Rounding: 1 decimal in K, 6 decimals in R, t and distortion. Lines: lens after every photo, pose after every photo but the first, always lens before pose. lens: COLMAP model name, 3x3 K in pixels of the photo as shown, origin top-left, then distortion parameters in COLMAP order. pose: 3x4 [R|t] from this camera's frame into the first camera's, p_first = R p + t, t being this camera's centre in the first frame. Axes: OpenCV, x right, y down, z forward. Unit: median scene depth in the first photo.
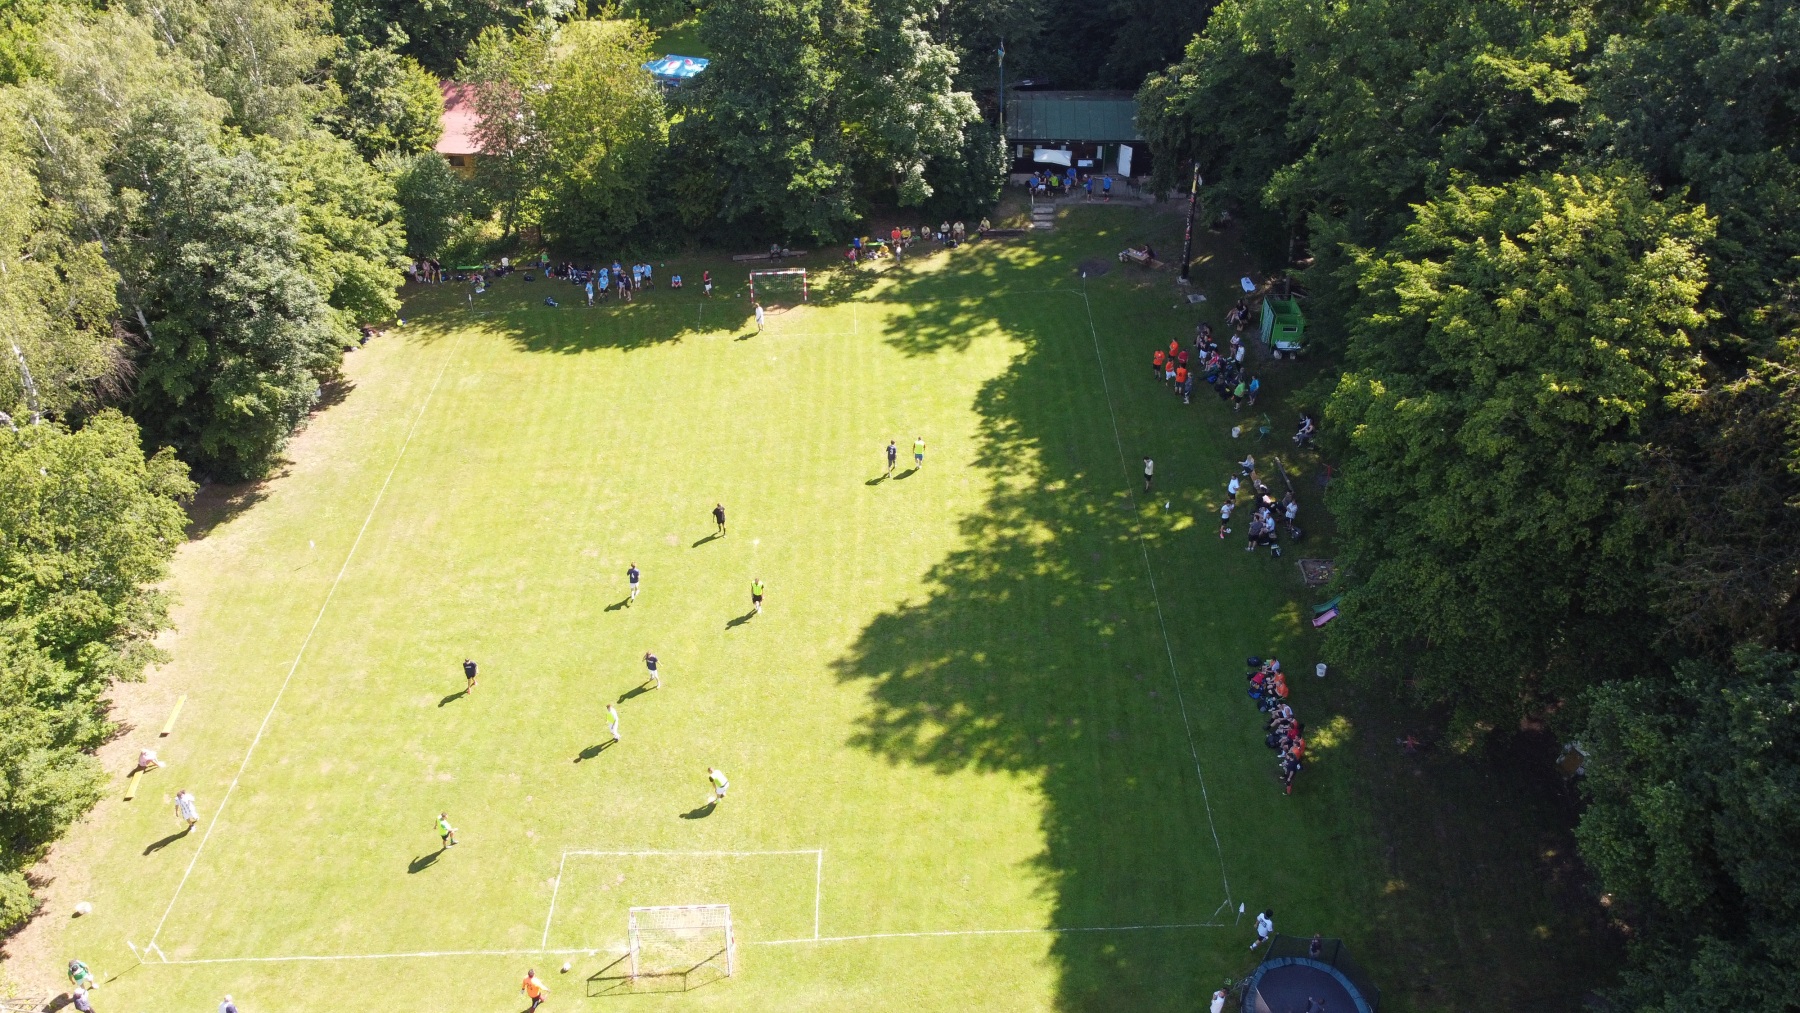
lens RADIAL K [[1370.0, 0, 894.6], [0, 1370.0, 493.1], [0, 0, 1]] dist [0.002896, -0.007993]
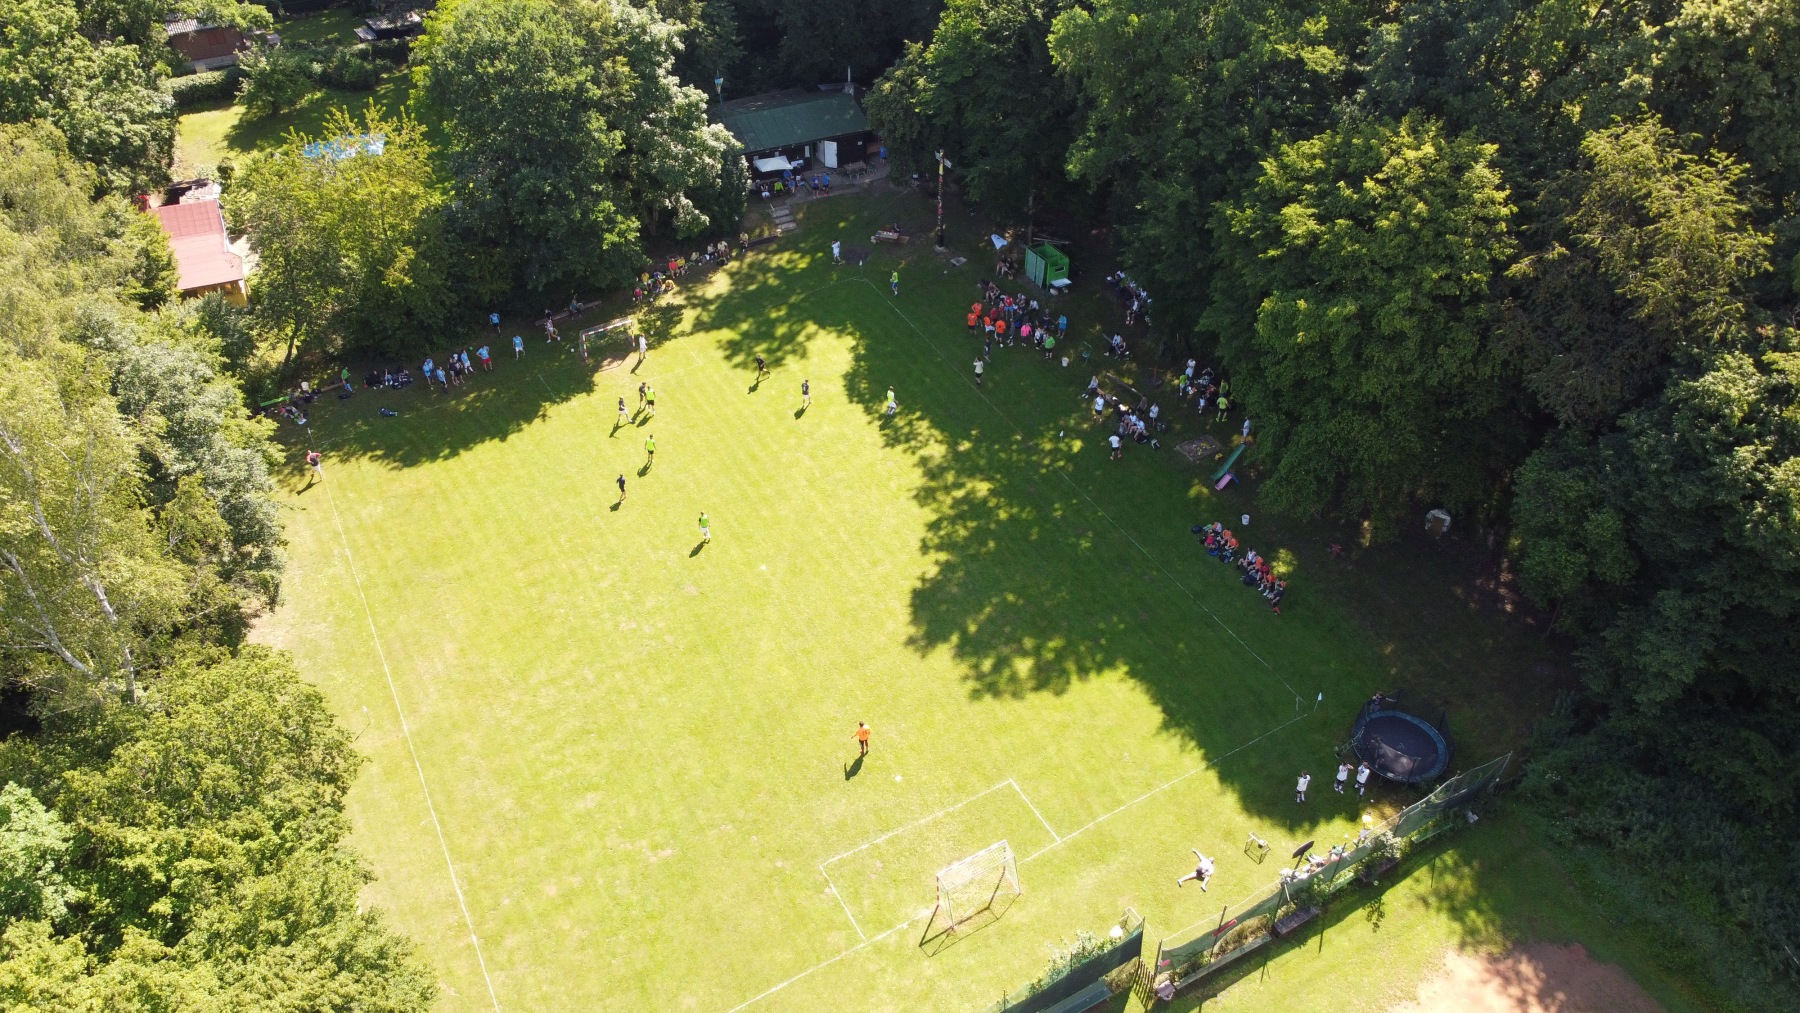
lens RADIAL K [[1370.0, 0, 905.4], [0, 1370.0, 502.1], [0, 0, 1]] dist [0.002896, -0.007993]
pose [[0.875974, -0.293398, 0.382867, -0.405047], [0.275640, 0.955851, 0.101839, -0.096064], [-0.395844, 0.016325, 0.918173, -0.065328]]
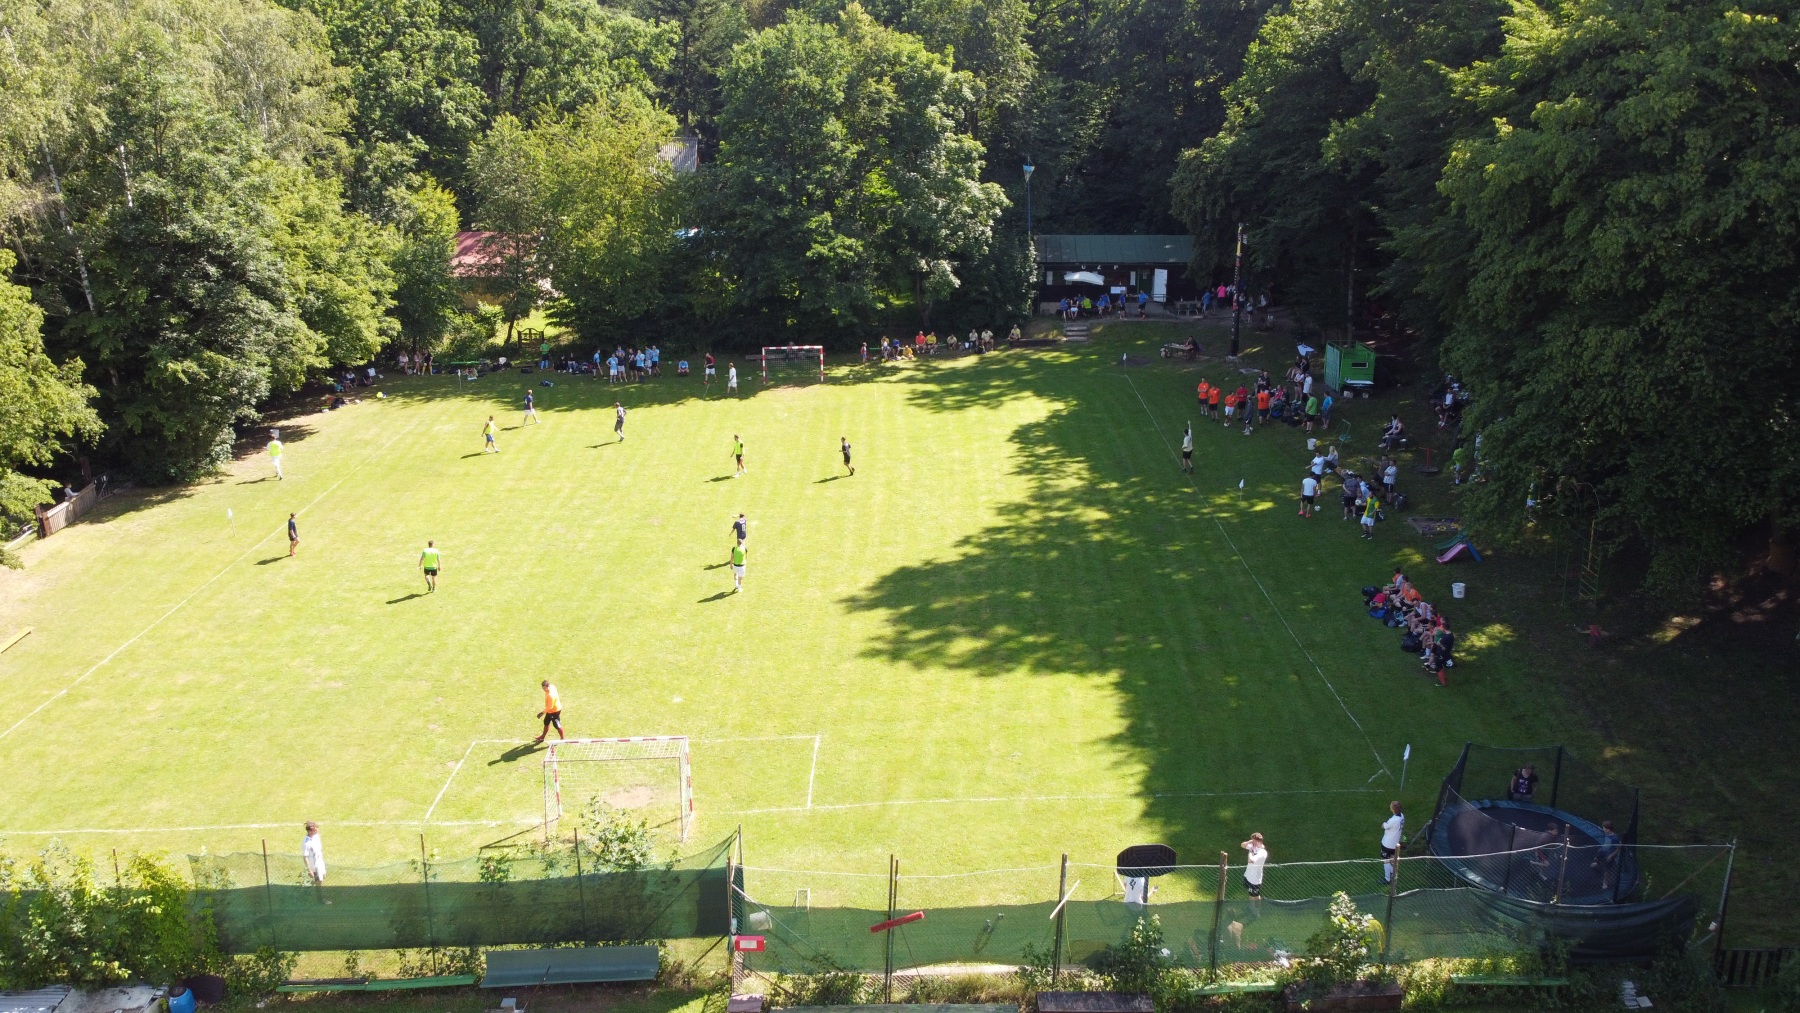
lens RADIAL K [[1370.0, 0, 894.5], [0, 1370.0, 489.5], [0, 0, 1]] dist [0.002896, -0.007993]
pose [[0.999846, 0.002625, -0.017359, -0.000547], [-0.008166, 0.944836, -0.327443, 0.287777], [0.015542, 0.327534, 0.944712, 0.197205]]
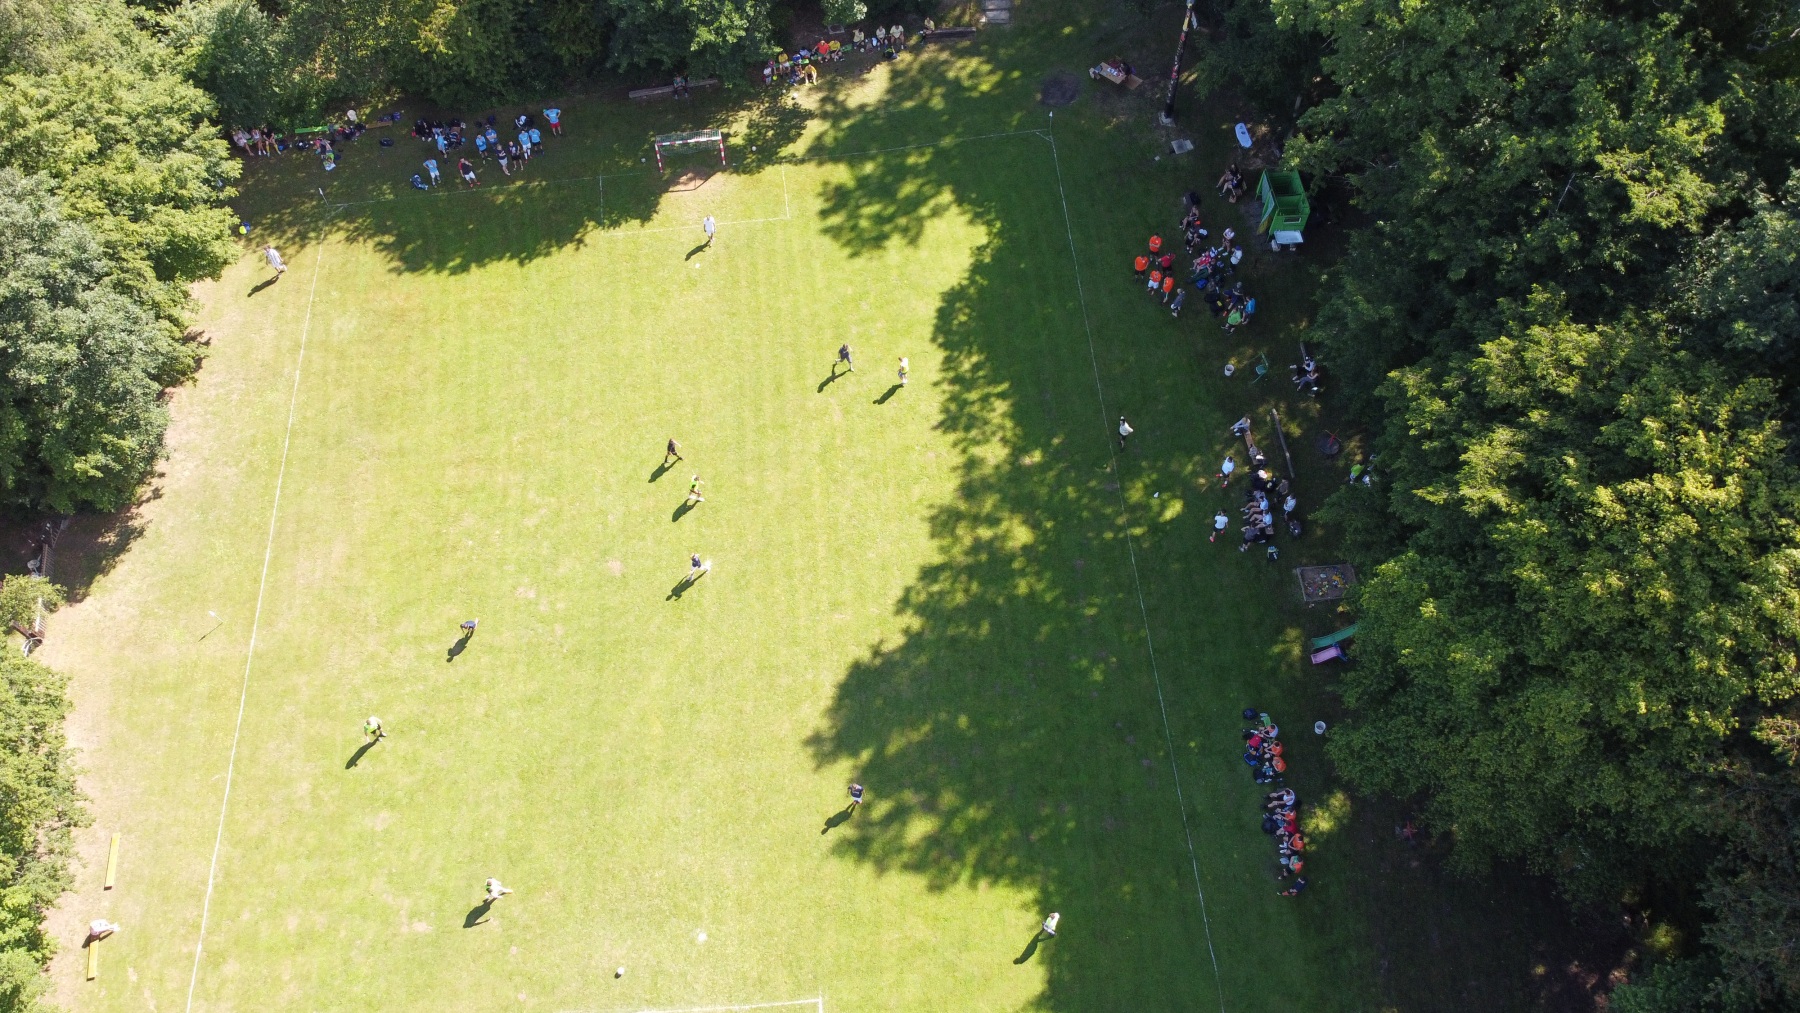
lens RADIAL K [[1370.0, 0, 895.4], [0, 1370.0, 496.9], [0, 0, 1]] dist [0.002896, -0.007993]
pose [[0.996610, -0.069572, 0.043921, -0.013962], [0.046766, 0.918214, 0.393315, -0.352731], [-0.067692, -0.389928, 0.918354, 0.172178]]
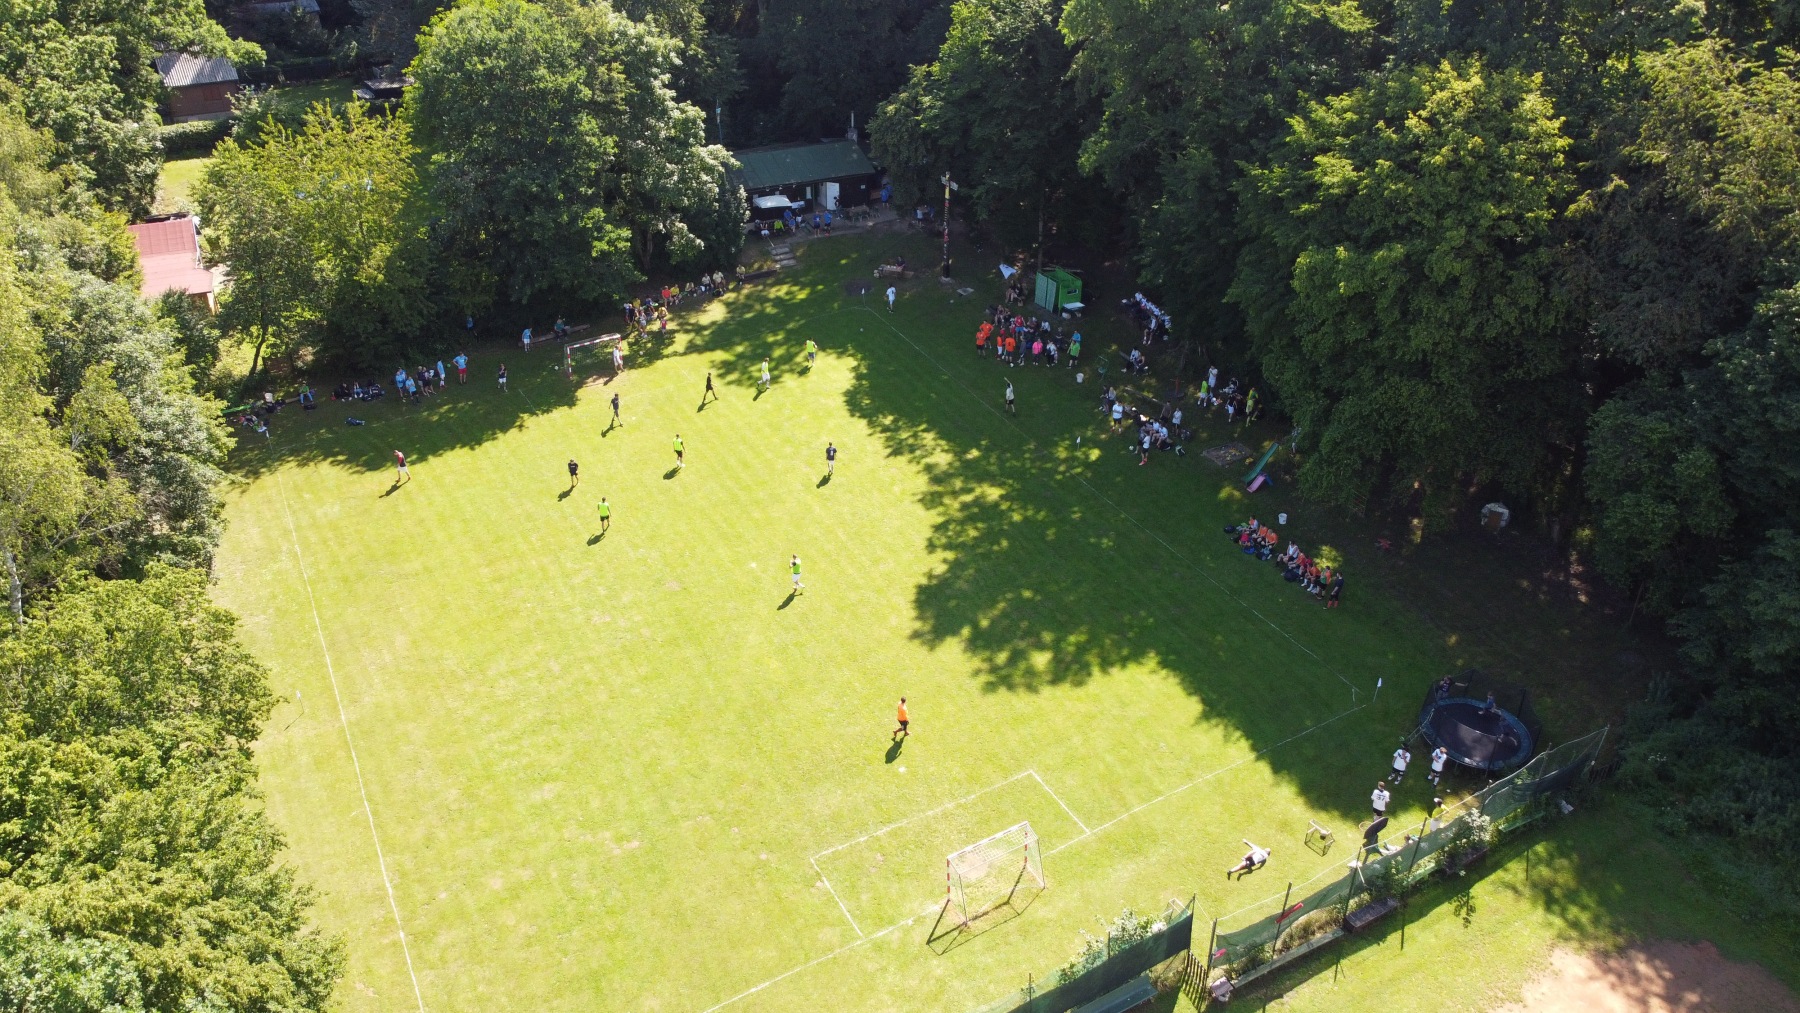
lens RADIAL K [[1370.0, 0, 903.6], [0, 1370.0, 499.6], [0, 0, 1]] dist [0.002896, -0.007993]
pose [[0.877570, -0.238232, 0.416072, -0.407027], [0.273888, 0.961376, -0.027219, 0.045885], [-0.393518, 0.137844, 0.908924, 0.033879]]
